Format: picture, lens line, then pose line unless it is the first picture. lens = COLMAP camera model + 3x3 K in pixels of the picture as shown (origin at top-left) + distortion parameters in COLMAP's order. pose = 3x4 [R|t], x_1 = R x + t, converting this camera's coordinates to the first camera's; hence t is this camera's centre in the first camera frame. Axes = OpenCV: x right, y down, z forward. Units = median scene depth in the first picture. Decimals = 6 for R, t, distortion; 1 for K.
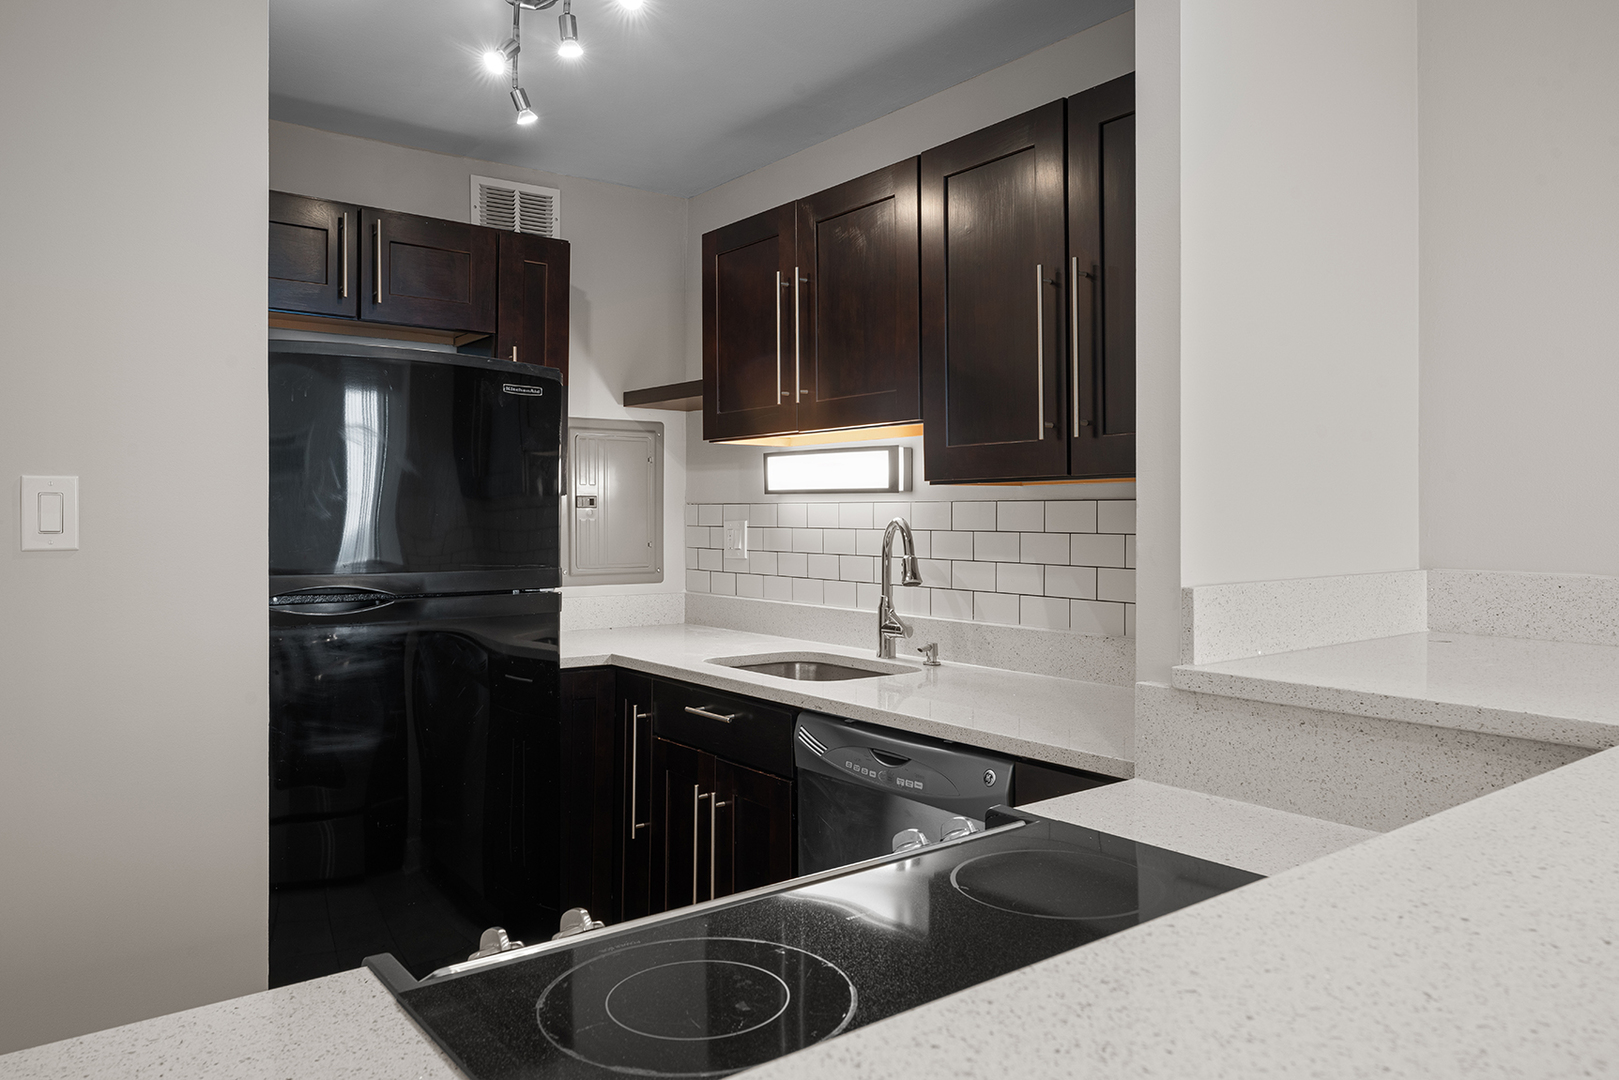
lens RADIAL K [[1087.4, 0, 810.3], [0, 1087.4, 530.3], [0, 0, 1]] dist [-0.007630, -0.000834]
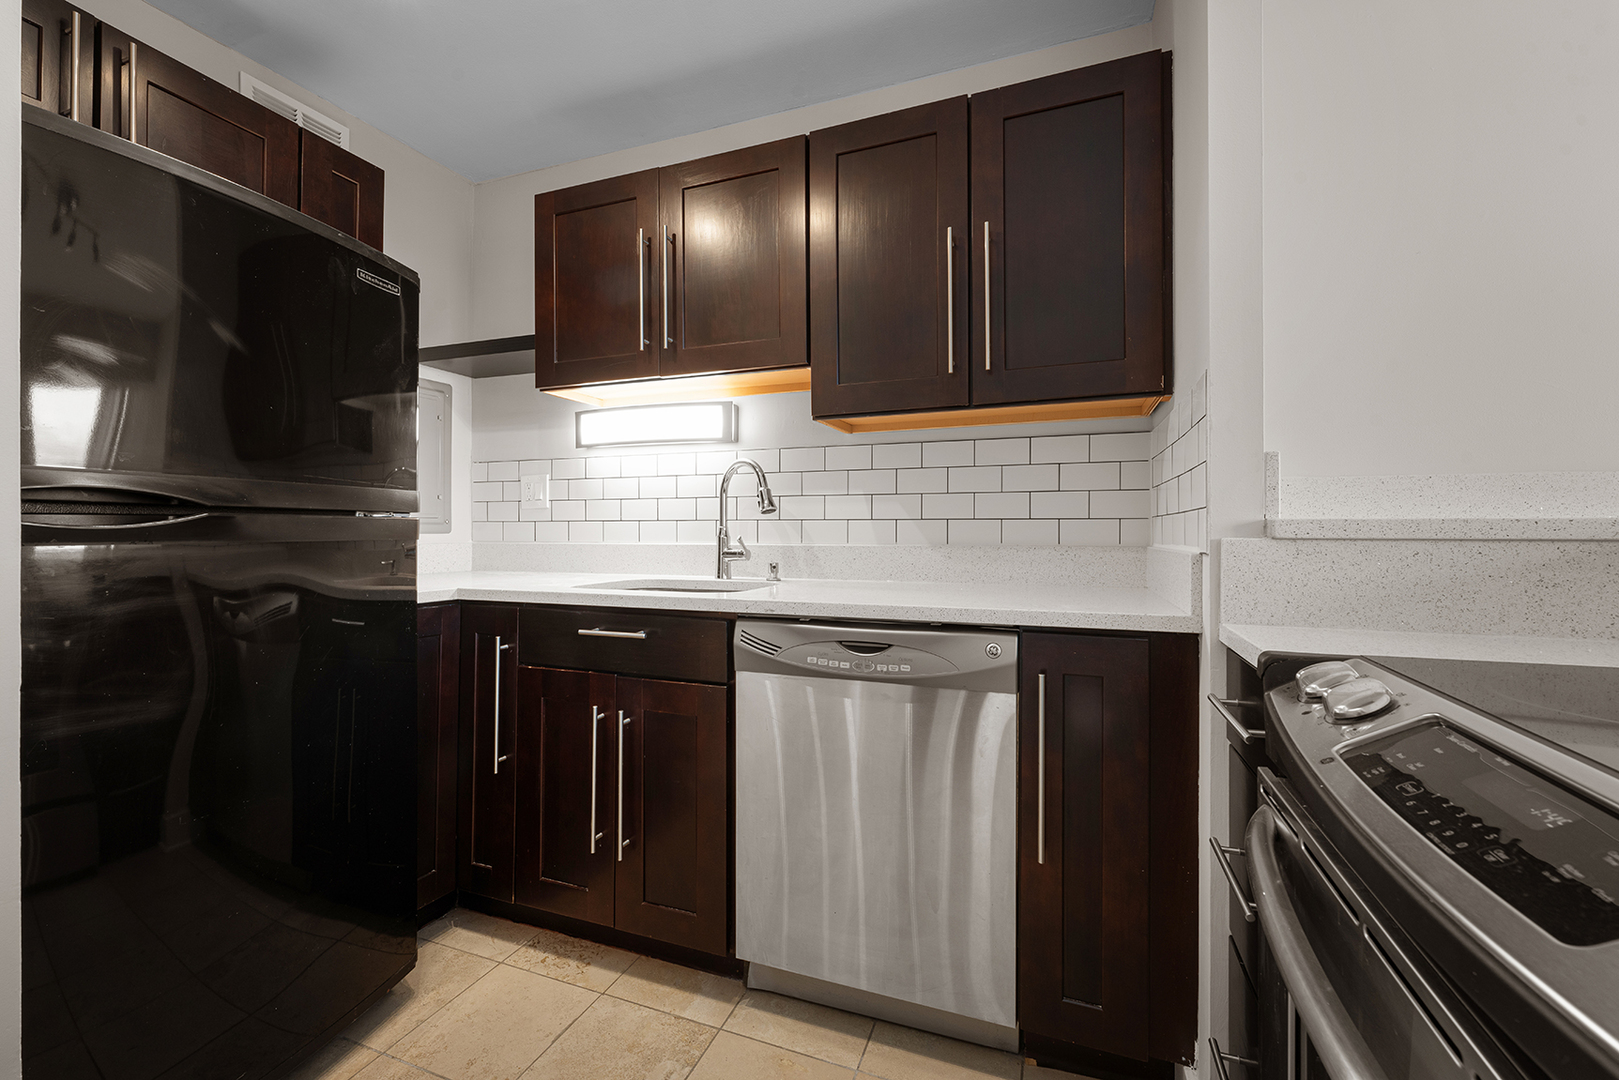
lens RADIAL K [[656.2, 0, 813.6], [0, 656.2, 530.4], [0, 0, 1]] dist [0.000877, -0.001107]
pose [[0.856030, -0.005665, 0.516895, -0.226947], [0.009748, 0.999939, -0.005185, 0.072073], [-0.516834, 0.009478, 0.856033, 0.350326]]
